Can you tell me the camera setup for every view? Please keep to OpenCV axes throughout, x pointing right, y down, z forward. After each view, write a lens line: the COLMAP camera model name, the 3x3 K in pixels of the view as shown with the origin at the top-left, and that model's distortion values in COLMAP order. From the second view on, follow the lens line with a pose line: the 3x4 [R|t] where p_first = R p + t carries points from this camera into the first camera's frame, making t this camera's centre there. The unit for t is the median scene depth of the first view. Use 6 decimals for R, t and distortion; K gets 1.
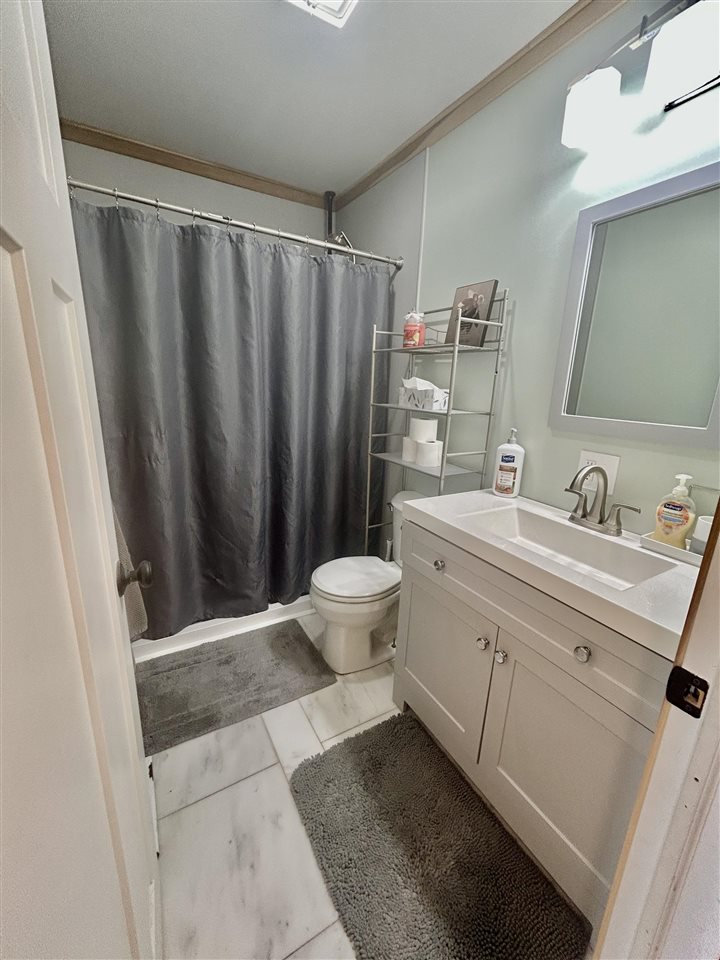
lens RADIAL K [[391.1, 0, 359.9], [0, 391.1, 478.4], [0, 0, 1]] dist [-0.001704, -0.000394]
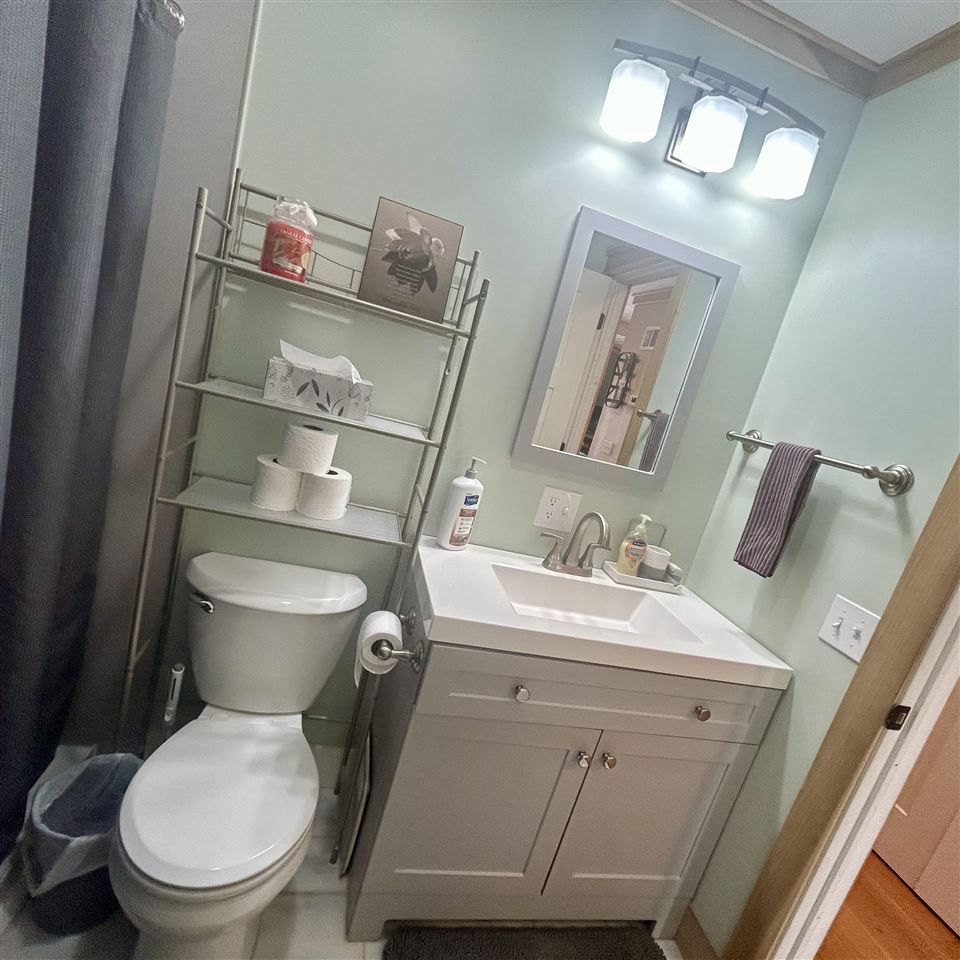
lens RADIAL K [[512.6, 0, 477.3], [0, 512.6, 483.3], [0, 0, 1]] dist [-0.004708, -0.001747]
pose [[0.309697, -0.150486, 0.938851, -0.502860], [-0.017934, 0.986296, 0.164006, -0.235732], [-0.950666, -0.067629, 0.302754, 0.705413]]
